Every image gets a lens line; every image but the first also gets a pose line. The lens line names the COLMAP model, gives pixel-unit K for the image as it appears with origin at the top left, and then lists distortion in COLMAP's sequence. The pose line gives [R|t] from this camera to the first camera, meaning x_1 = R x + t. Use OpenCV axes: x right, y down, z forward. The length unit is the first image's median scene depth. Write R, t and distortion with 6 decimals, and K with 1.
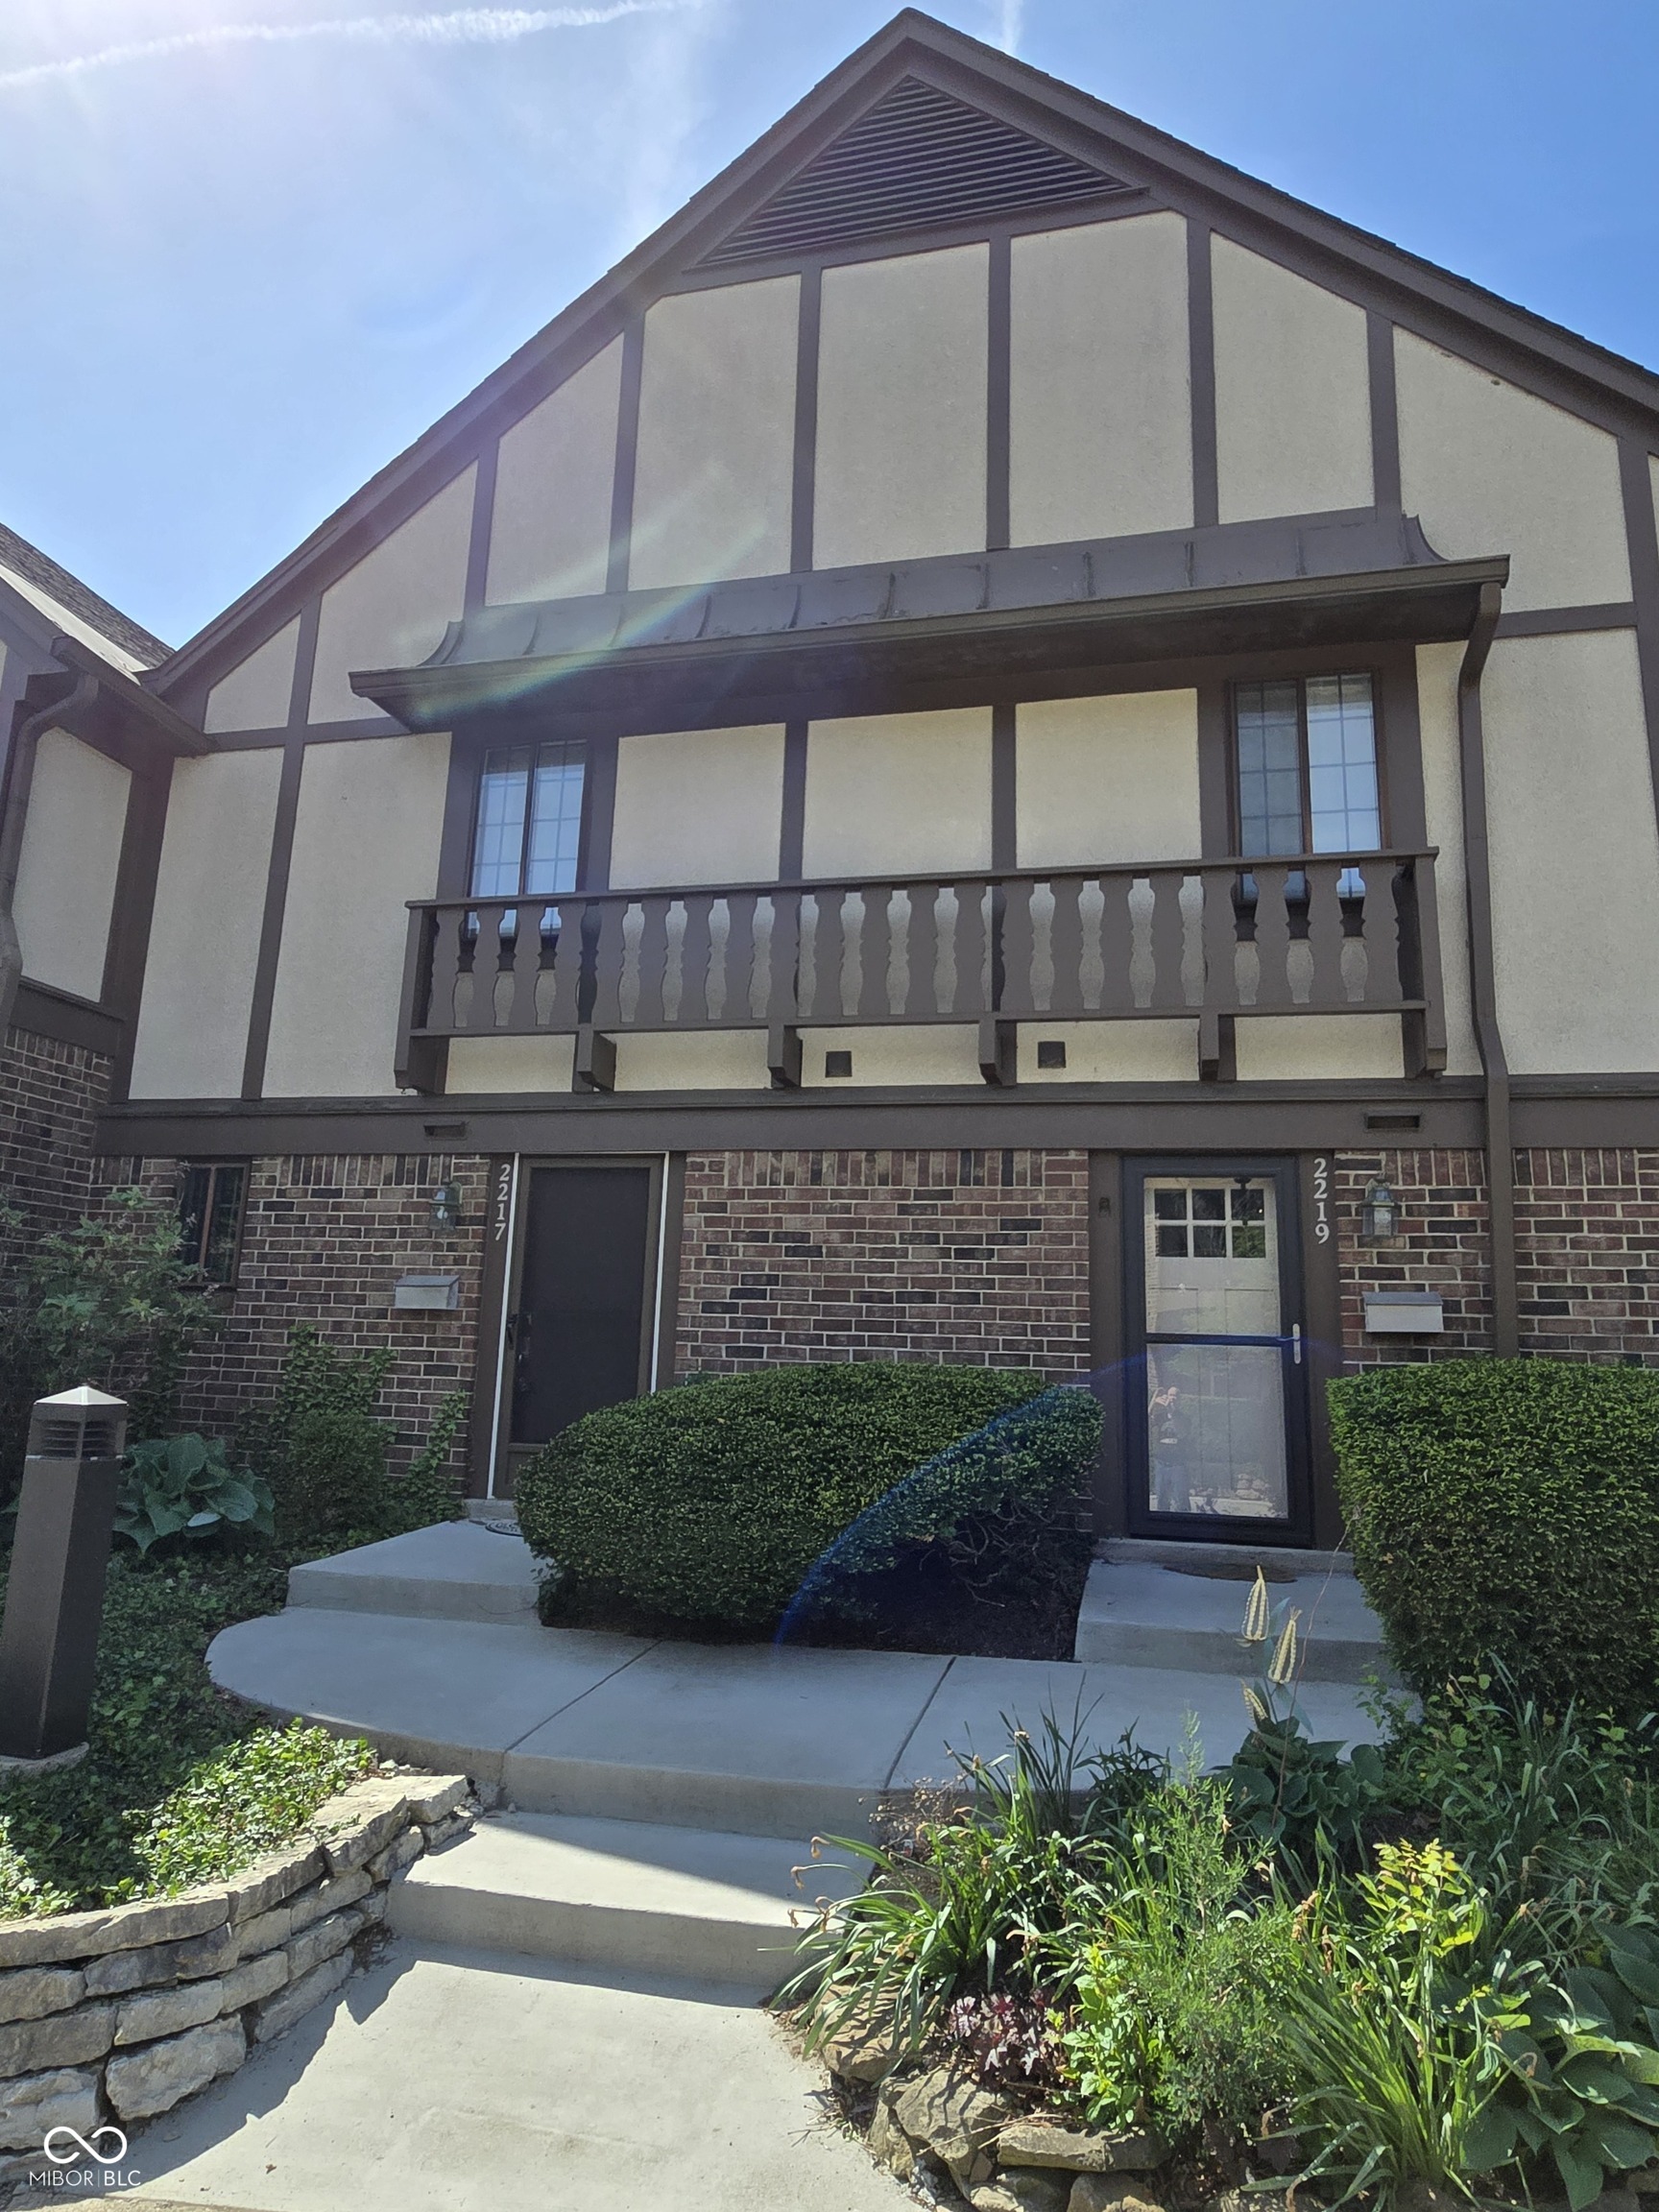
lens RADIAL K [[1291.6, 0, 829.5], [0, 1291.6, 1106.0], [0, 0, 1]] dist [0.004955, 0.000057]
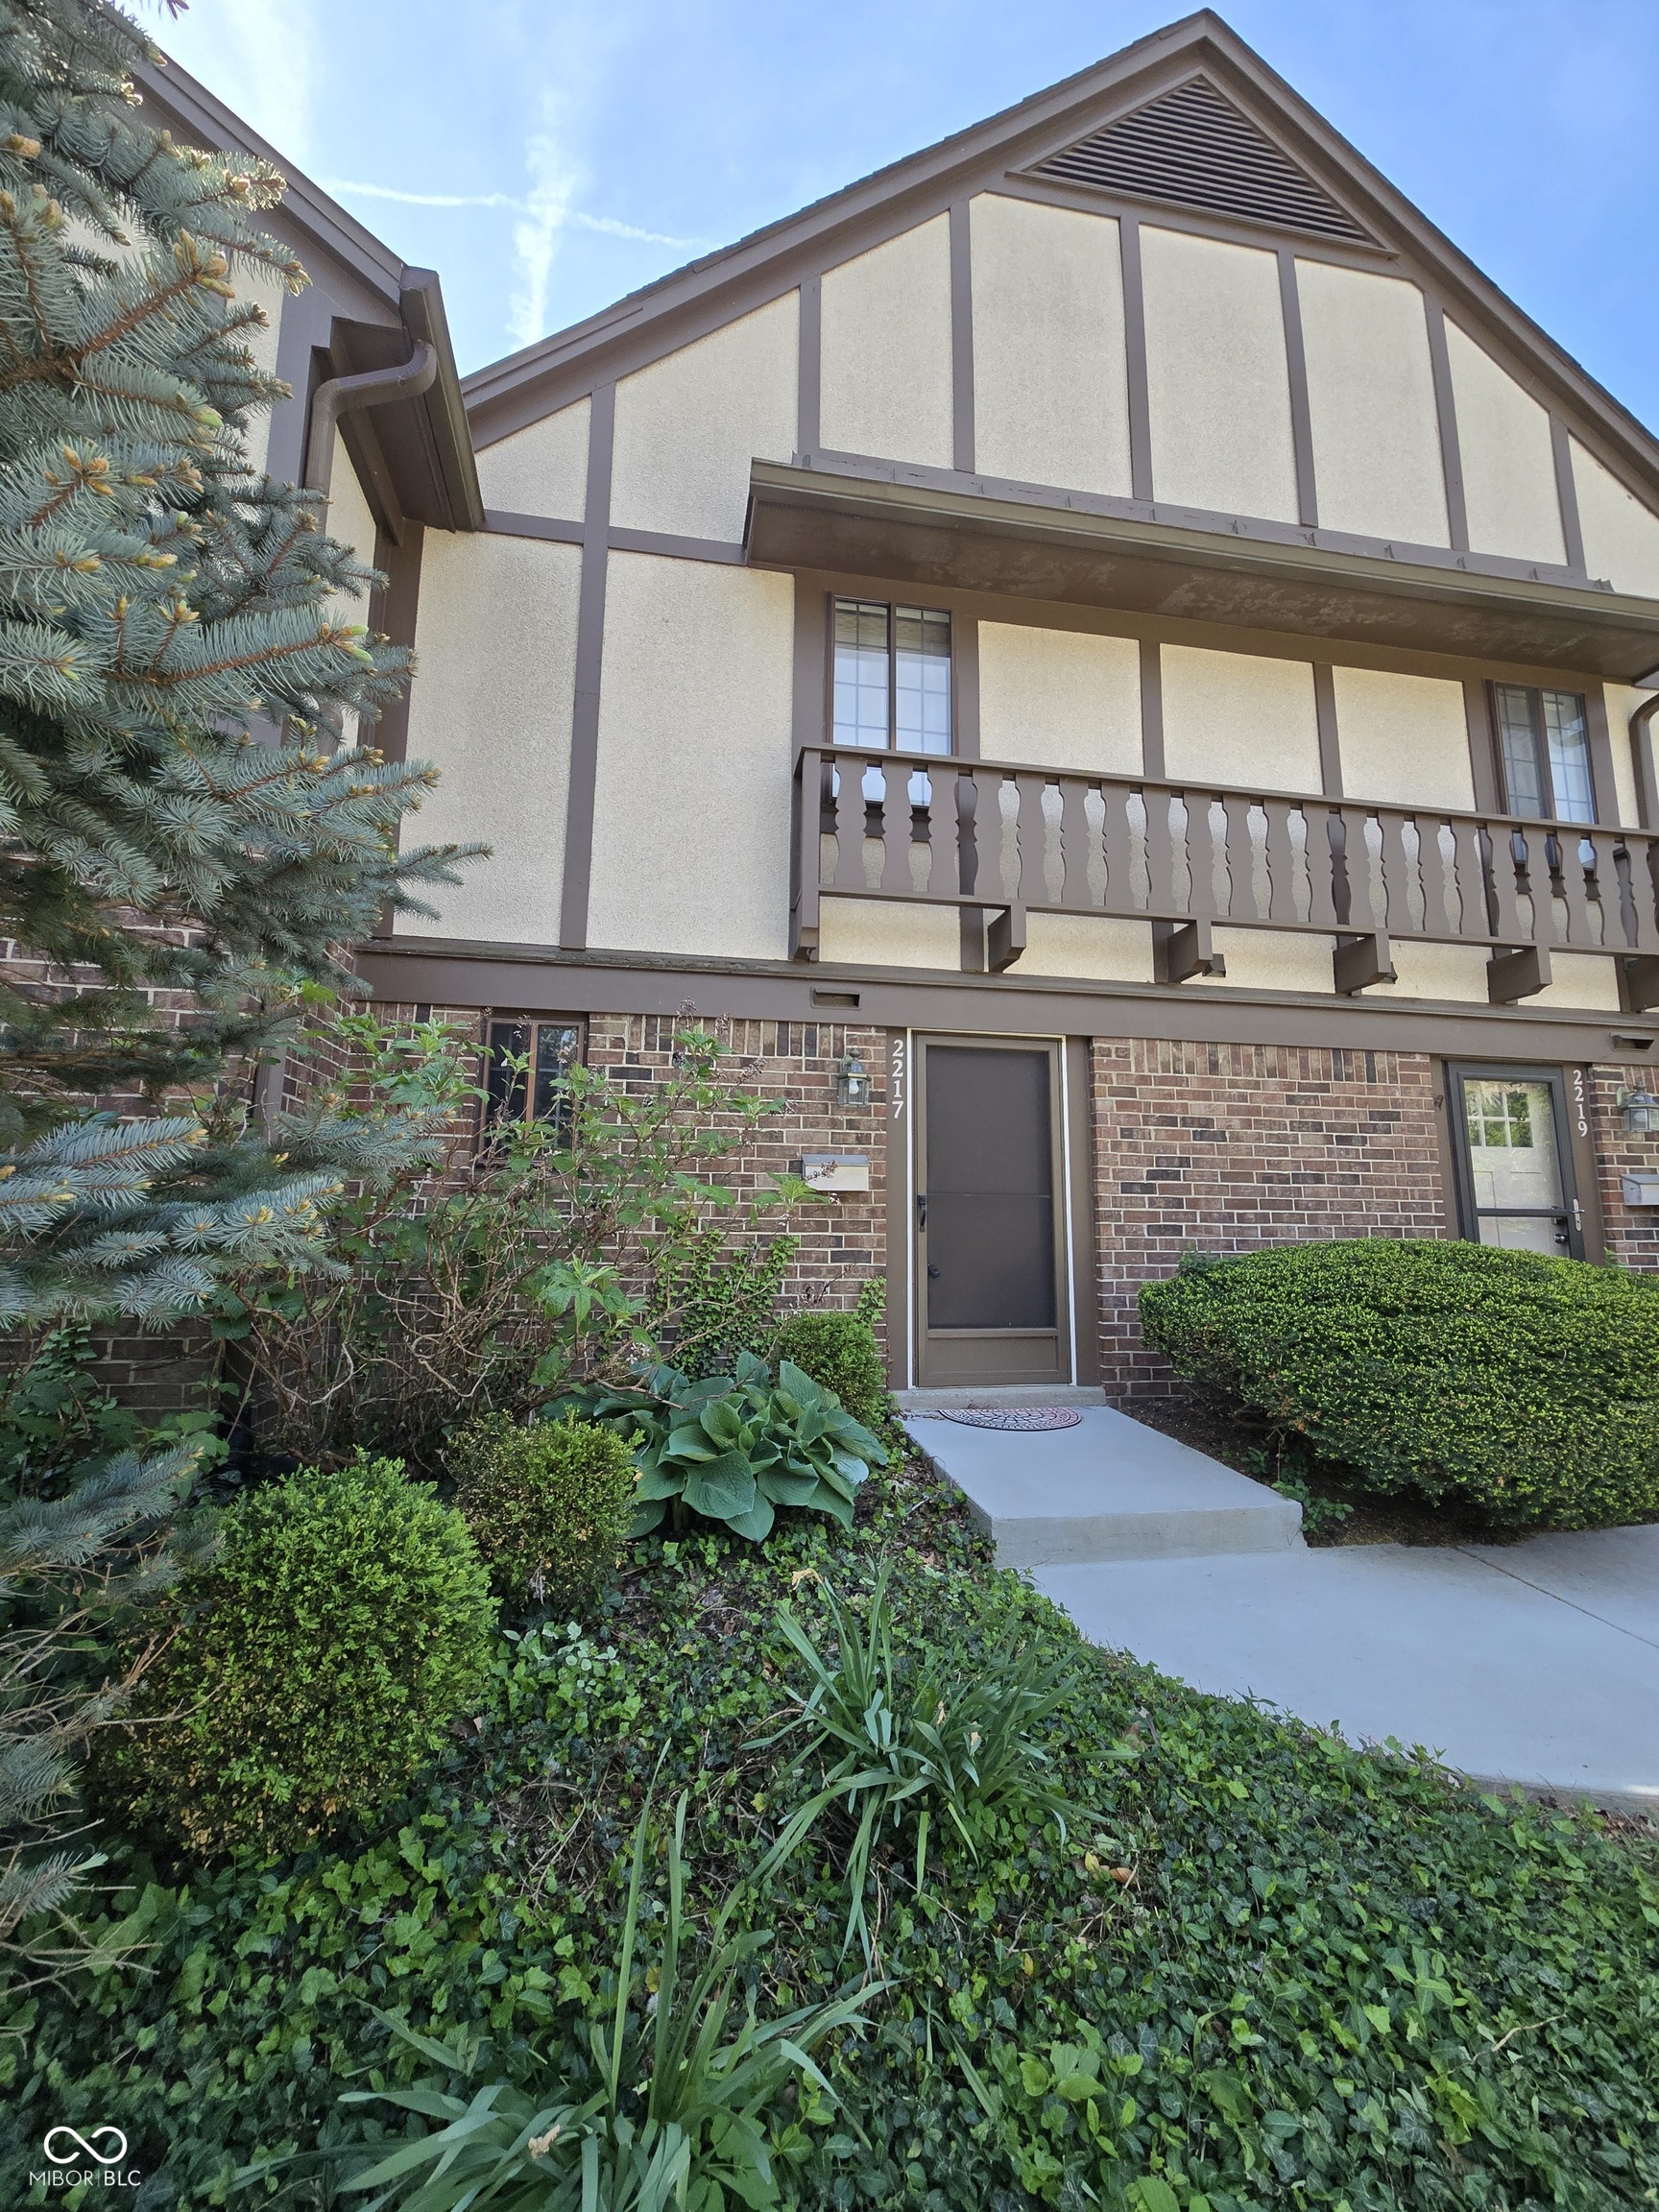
lens RADIAL K [[865.1, 0, 829.5], [0, 865.1, 1106.0], [0, 0, 1]] dist [0.000236, 0.000100]
pose [[0.922109, 0.032652, 0.385549, -0.556831], [-0.057182, 0.996992, 0.052325, 0.065031], [-0.382681, -0.070296, 0.921202, 0.439745]]
